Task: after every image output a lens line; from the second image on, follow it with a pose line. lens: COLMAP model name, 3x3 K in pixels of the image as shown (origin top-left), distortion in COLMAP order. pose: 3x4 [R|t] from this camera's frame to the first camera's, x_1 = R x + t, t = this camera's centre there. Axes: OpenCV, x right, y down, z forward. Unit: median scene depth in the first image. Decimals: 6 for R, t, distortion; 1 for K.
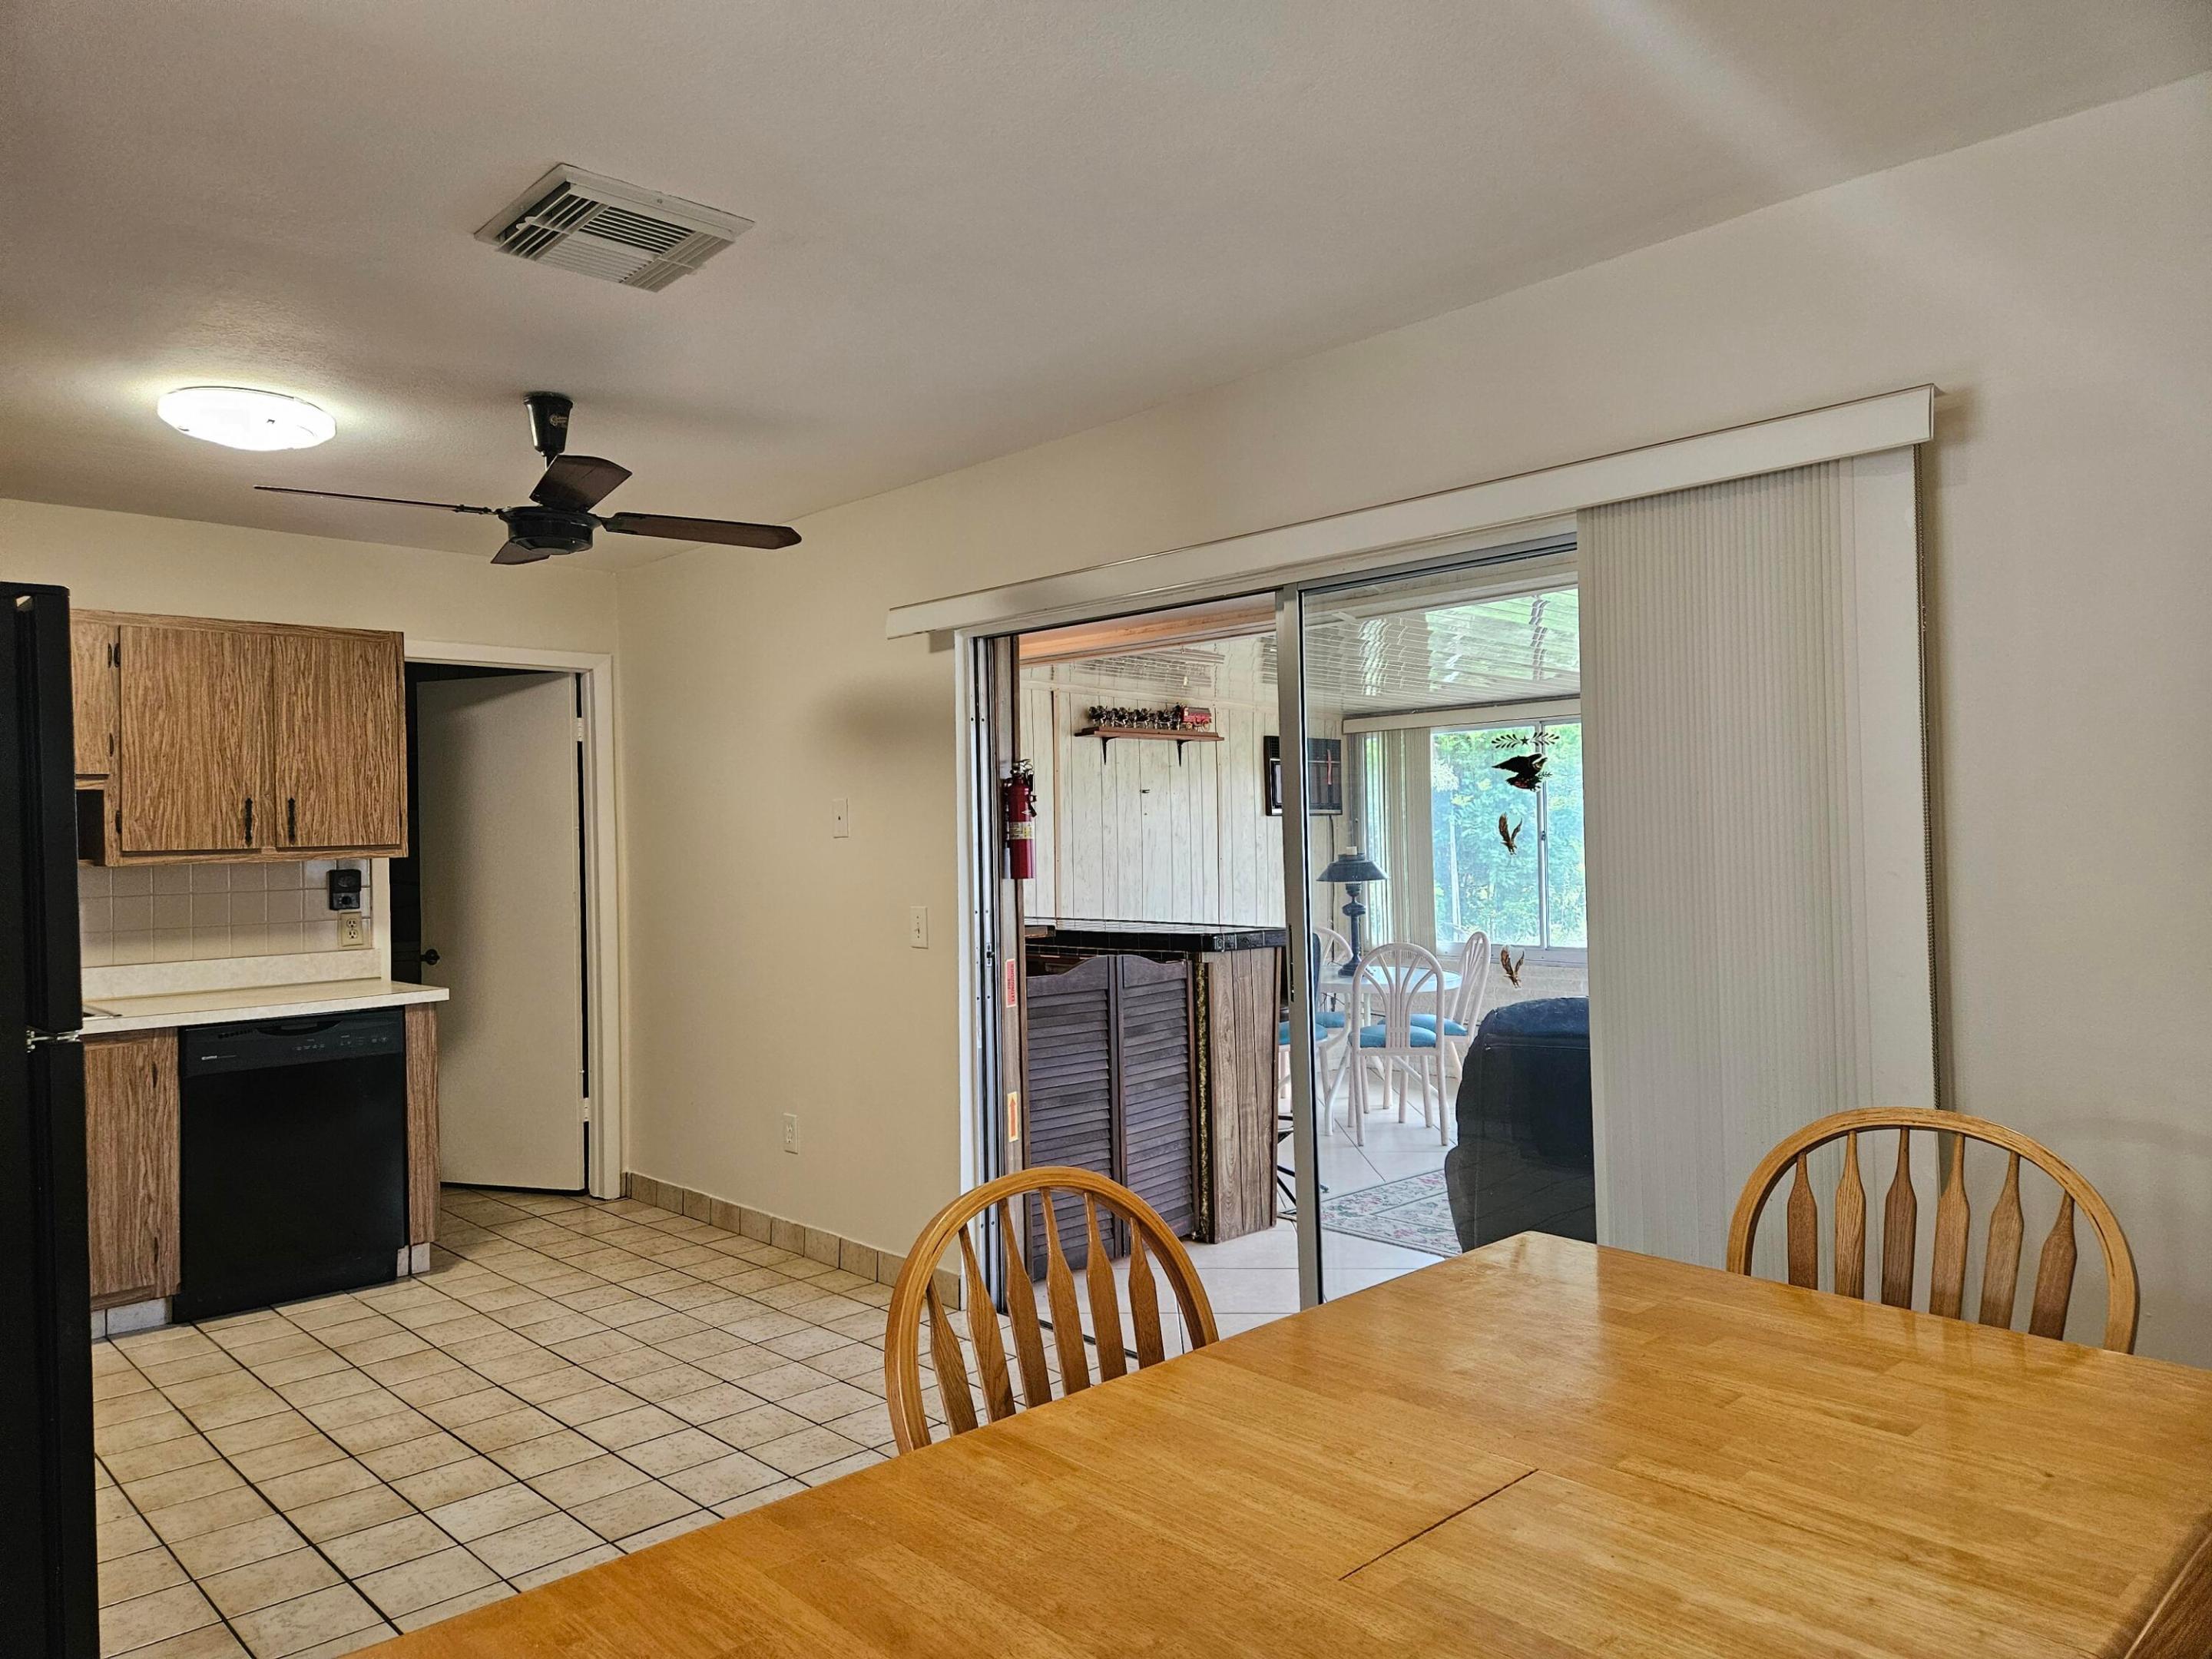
lens RADIAL K [[1469.1, 0, 1090.4], [0, 1469.1, 837.8], [0, 0, 1]] dist [0.073672, -0.063635]
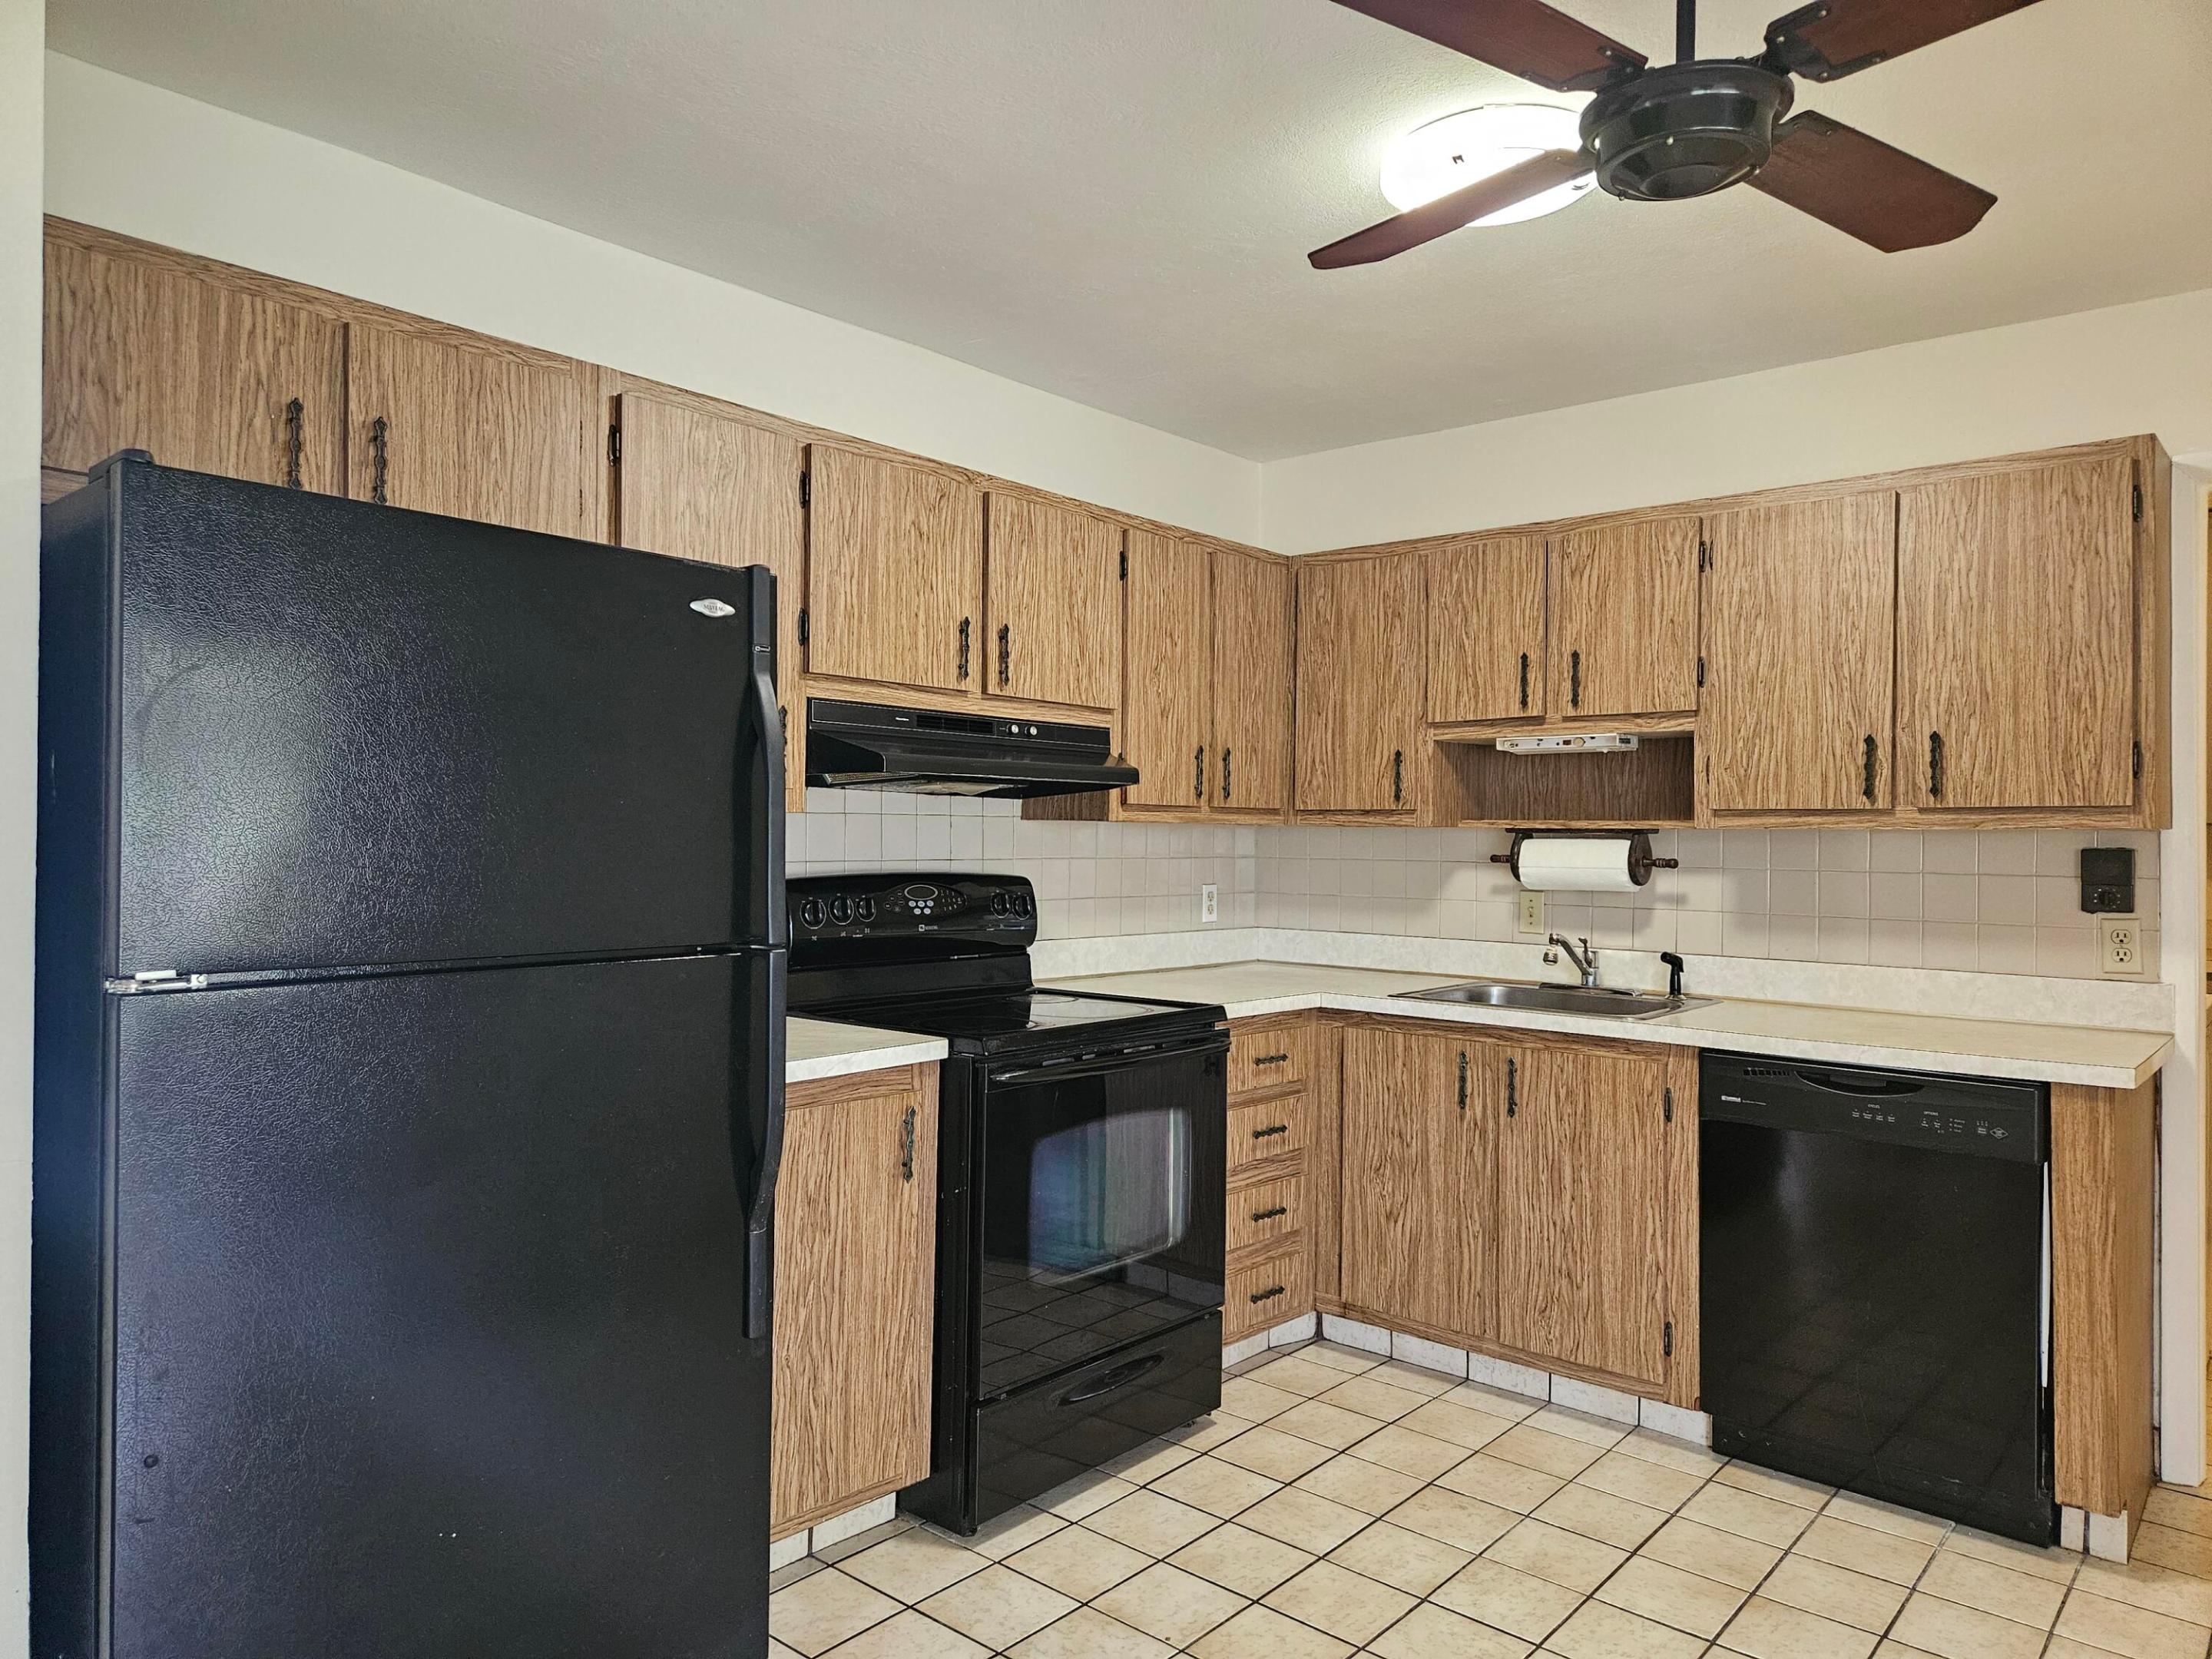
lens RADIAL K [[1468.1, 0, 1095.3], [0, 1468.1, 821.8], [0, 0, 1]] dist [0.063713, -0.060245]
pose [[0.093800, 0.016554, -0.995453, 0.076421], [-0.013602, 0.999790, 0.015345, 0.007445], [0.995498, 0.012101, 0.094005, 0.569874]]
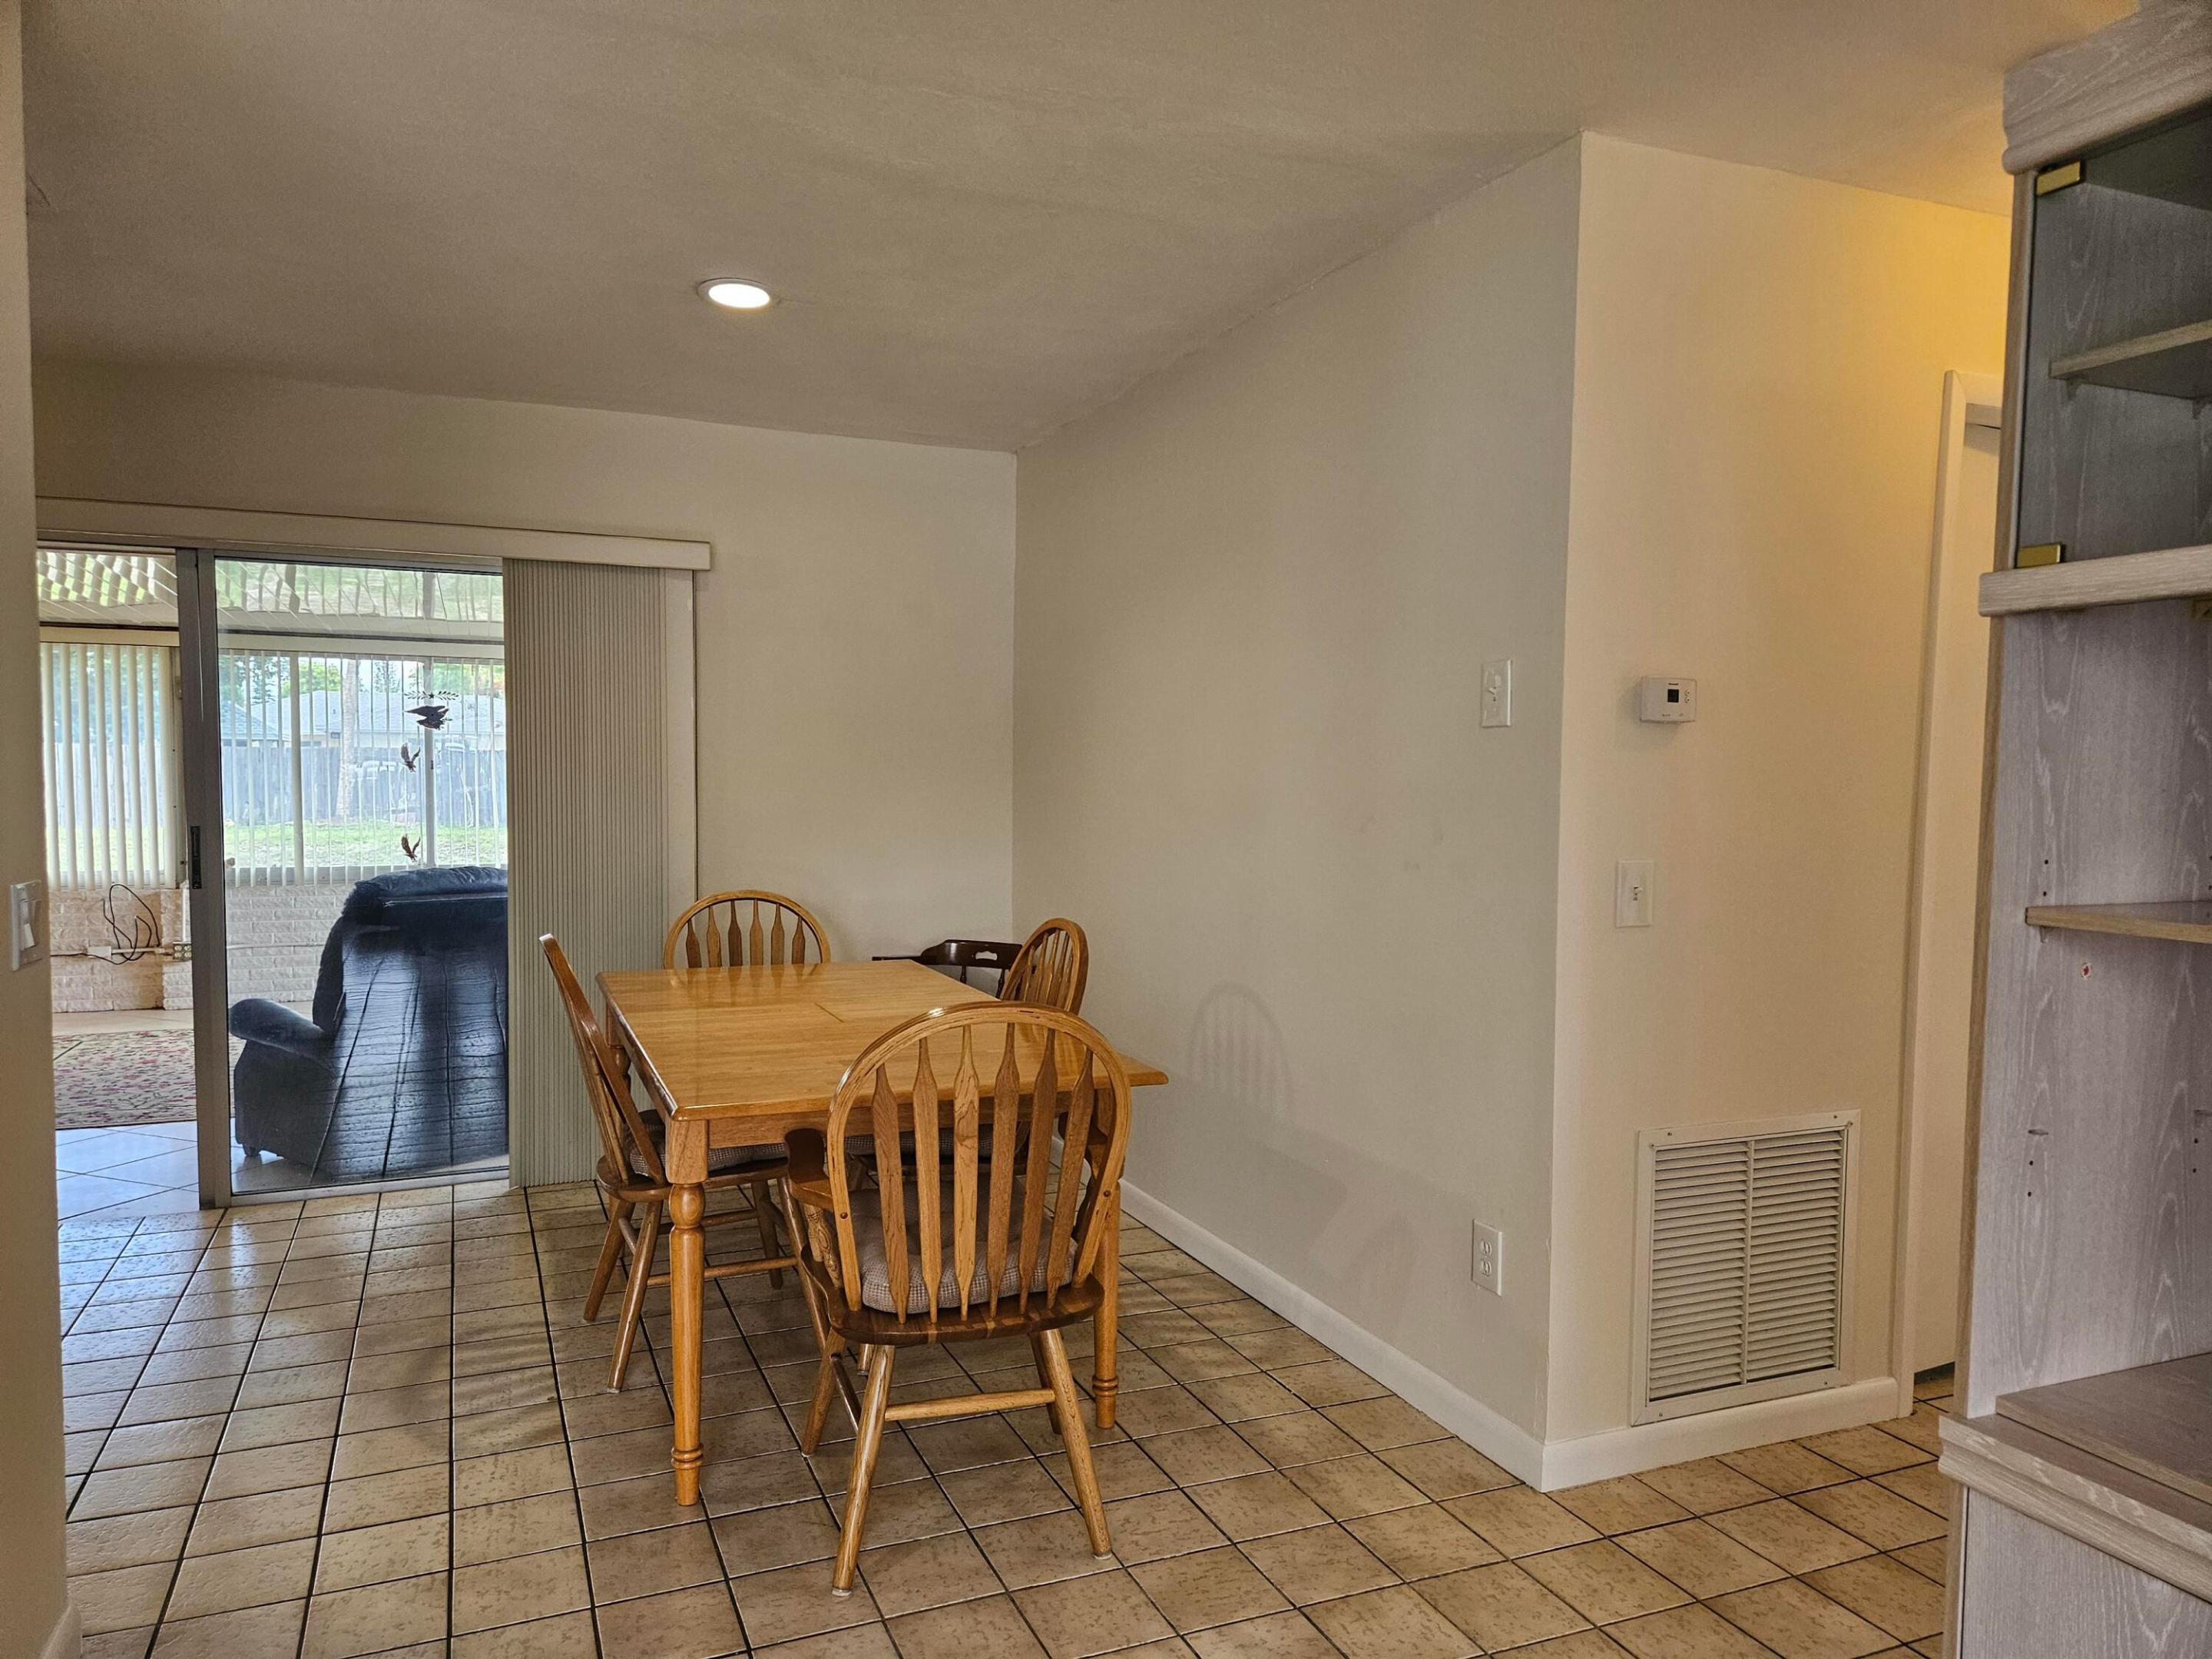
lens RADIAL K [[1449.5, 0, 1099.3], [0, 1449.5, 855.9], [0, 0, 1]] dist [0.050880, -0.059635]
pose [[0.347090, -0.031494, 0.937303, -0.565717], [-0.018193, 0.999022, 0.040305, 0.015986], [-0.937656, -0.031042, 0.346177, -0.101535]]
